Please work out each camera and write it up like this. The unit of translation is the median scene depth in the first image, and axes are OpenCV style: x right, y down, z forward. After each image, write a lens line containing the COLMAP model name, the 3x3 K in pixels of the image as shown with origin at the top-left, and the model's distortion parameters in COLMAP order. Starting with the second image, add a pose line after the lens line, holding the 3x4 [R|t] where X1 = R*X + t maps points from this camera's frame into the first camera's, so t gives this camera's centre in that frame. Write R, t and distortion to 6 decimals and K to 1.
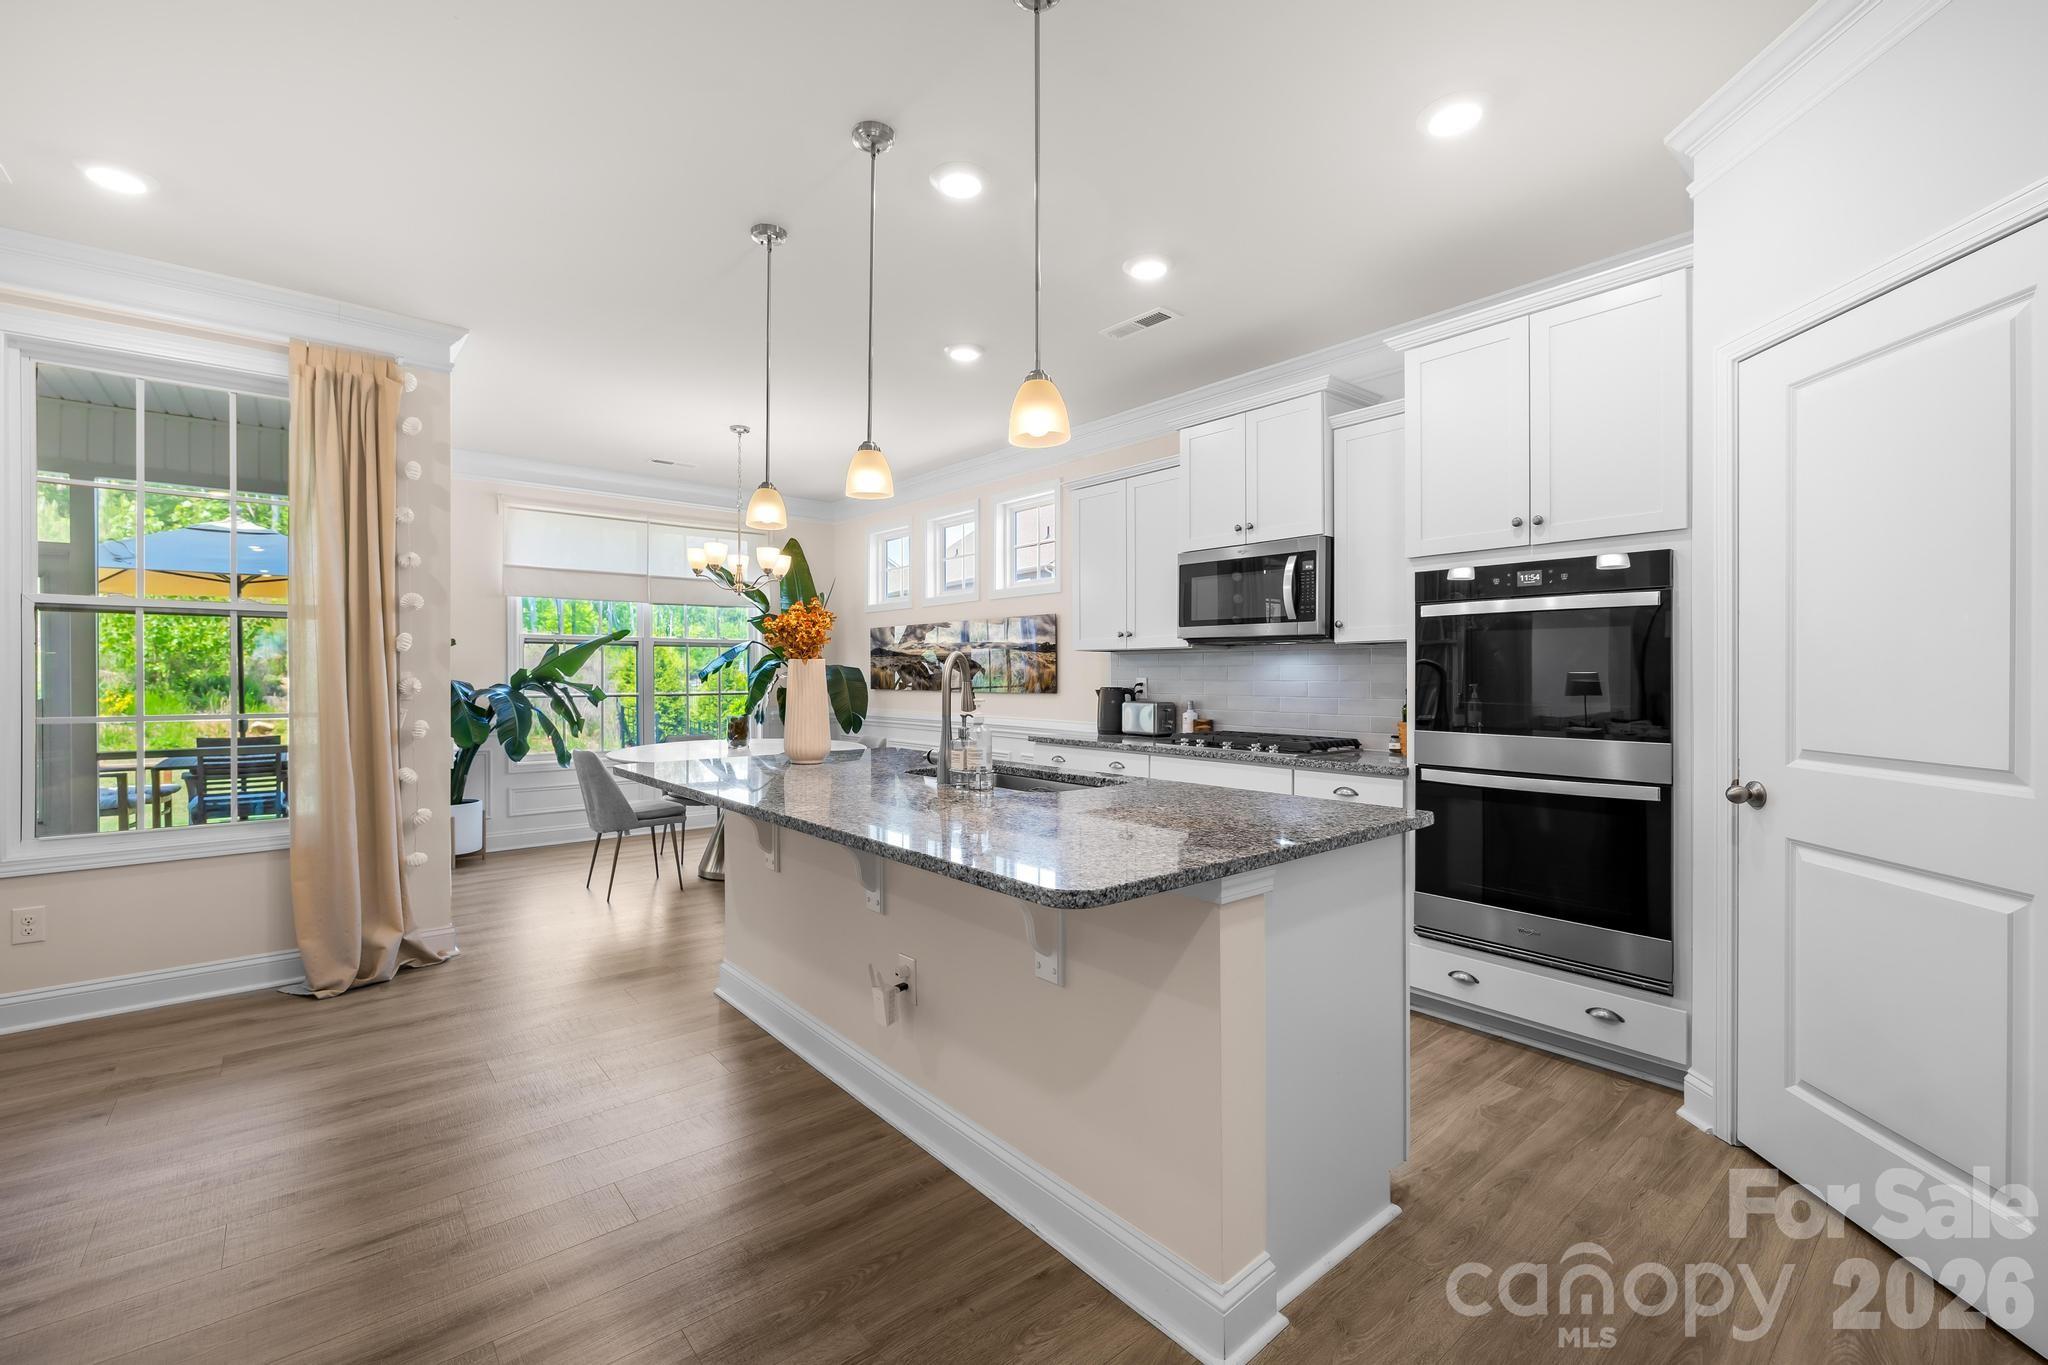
lens RADIAL K [[863.3, 0, 1013.7], [0, 863.3, 682.1], [0, 0, 1]] dist [0.000817, 0.000218]
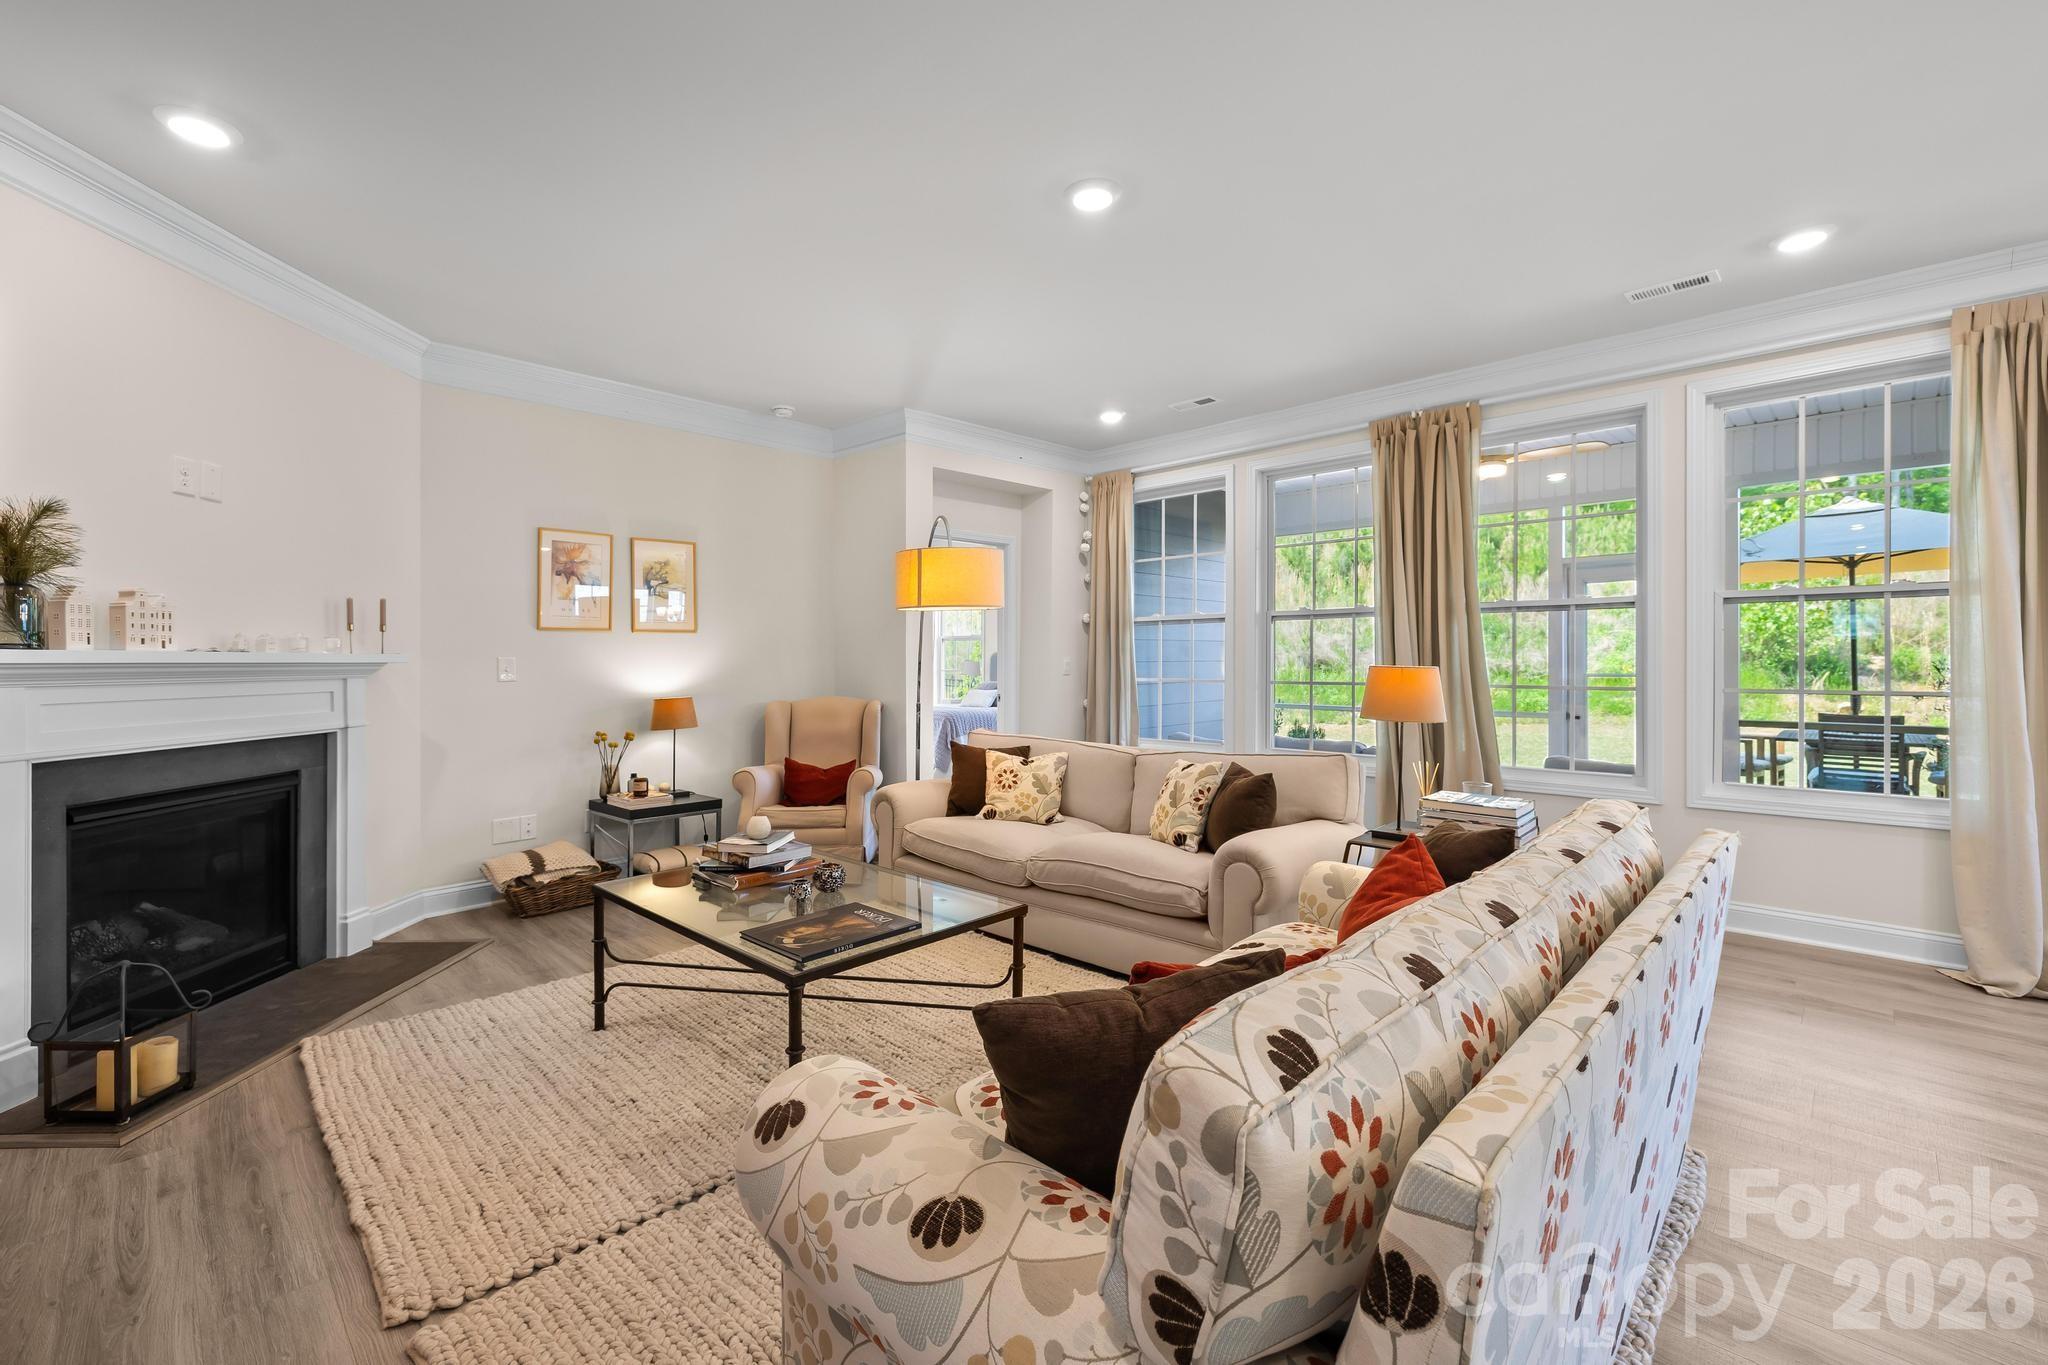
lens RADIAL K [[871.1, 0, 1004.5], [0, 871.1, 660.3], [0, 0, 1]] dist [0.001098, -0.000050]
pose [[0.093875, 0.000740, -0.995584, 0.035017], [-0.002081, 0.999998, 0.000547, 0.001112], [0.995582, 0.002020, 0.093876, -0.119779]]
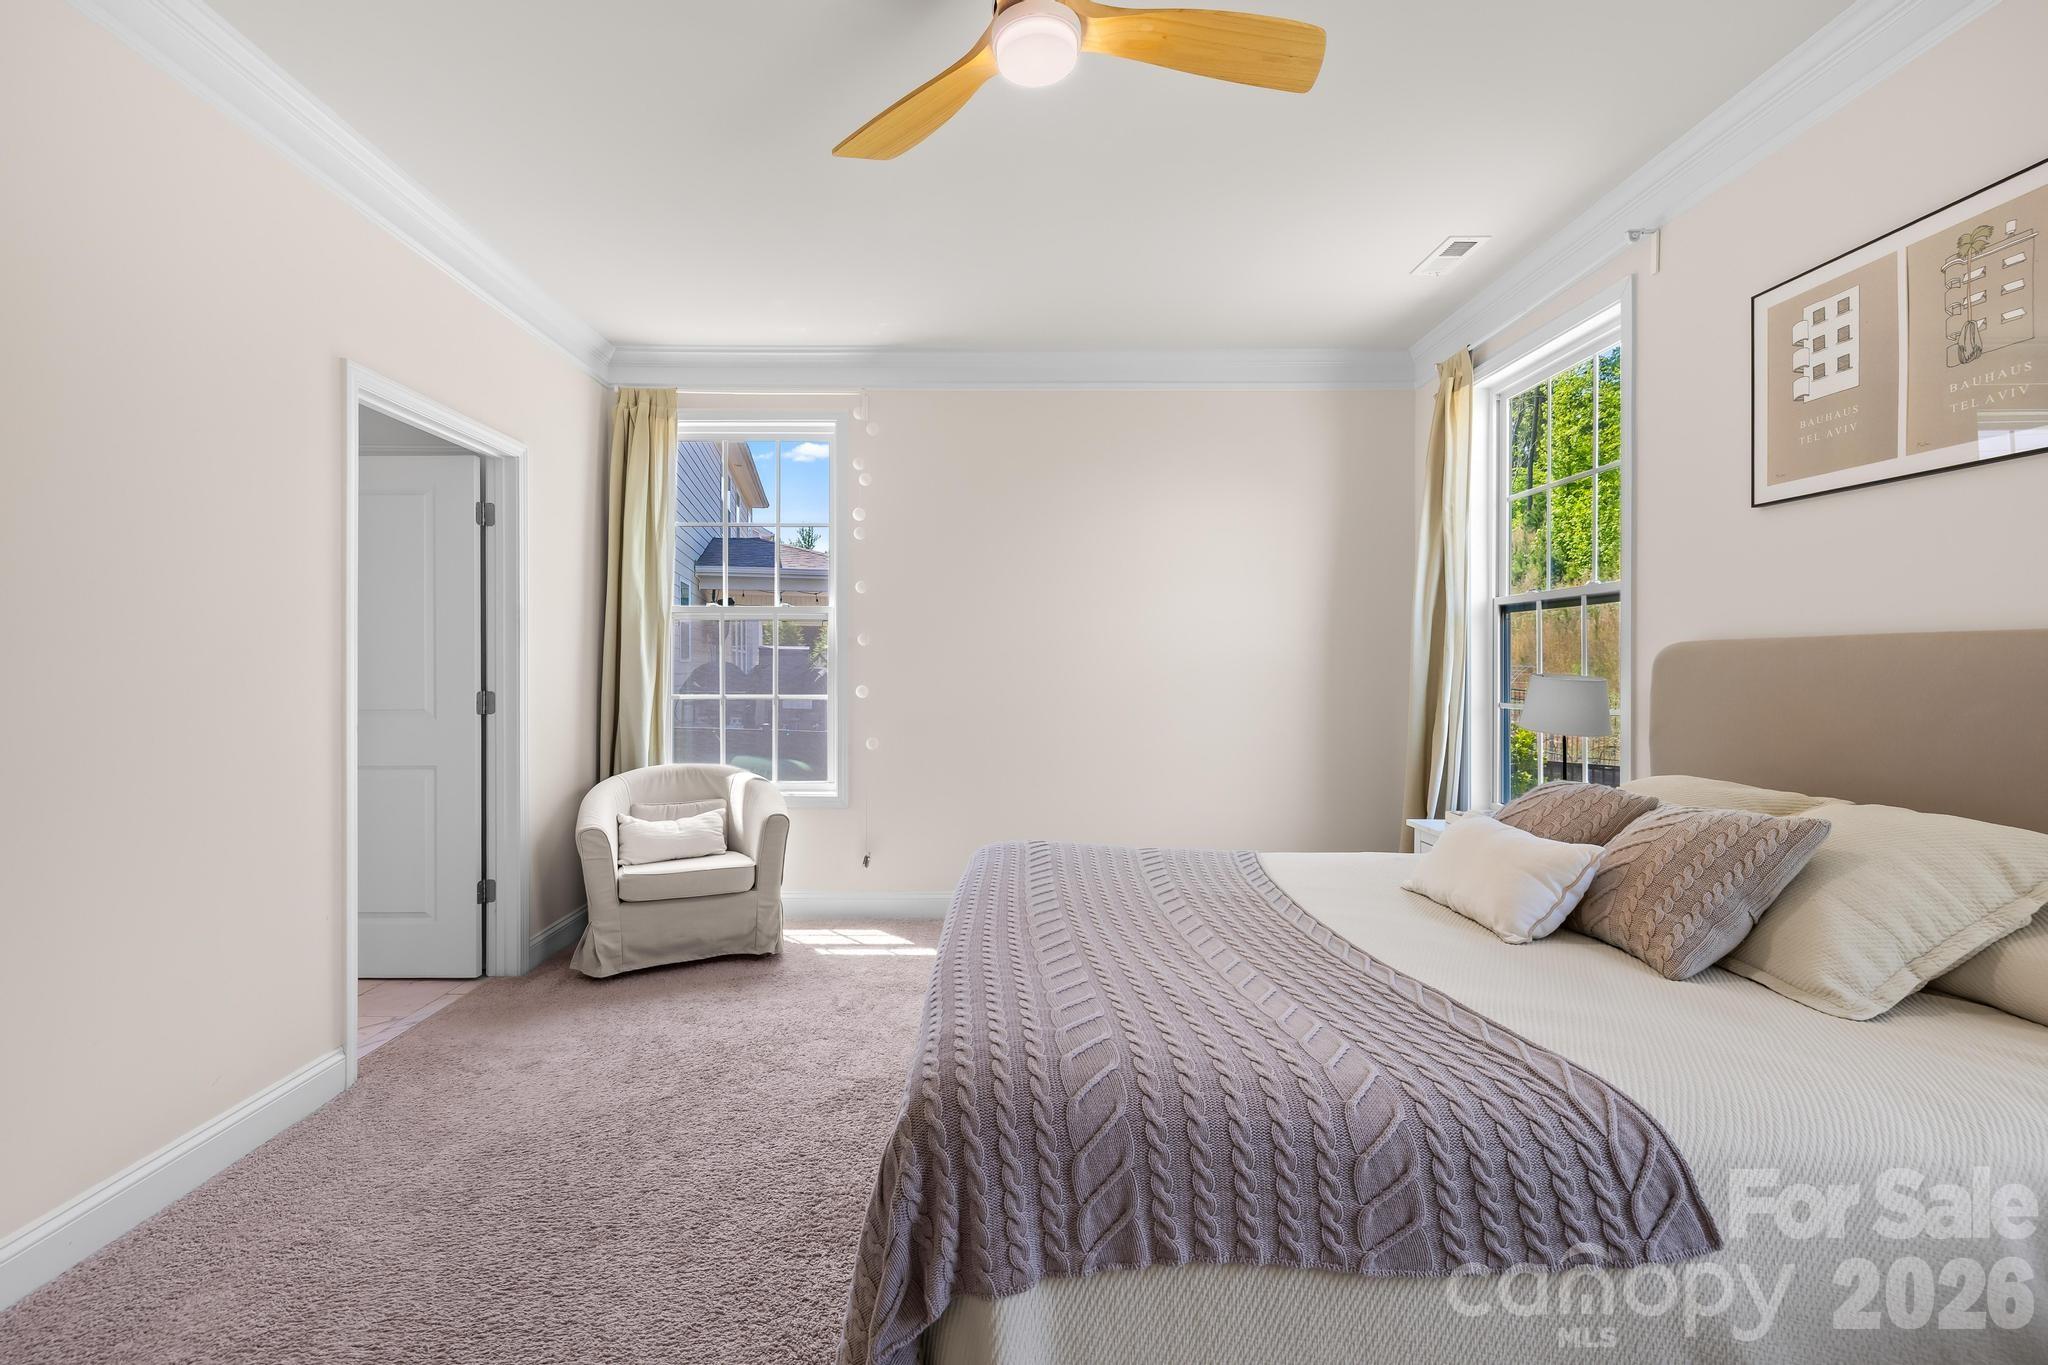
lens RADIAL K [[871.1, 0, 1004.5], [0, 871.1, 660.3], [0, 0, 1]] dist [0.001098, -0.000050]
pose [[-0.638744, -0.006628, -0.769391, -1.553280], [-0.005367, 0.999977, -0.004158, -0.001282], [0.769401, 0.001473, -0.638765, 0.097217]]
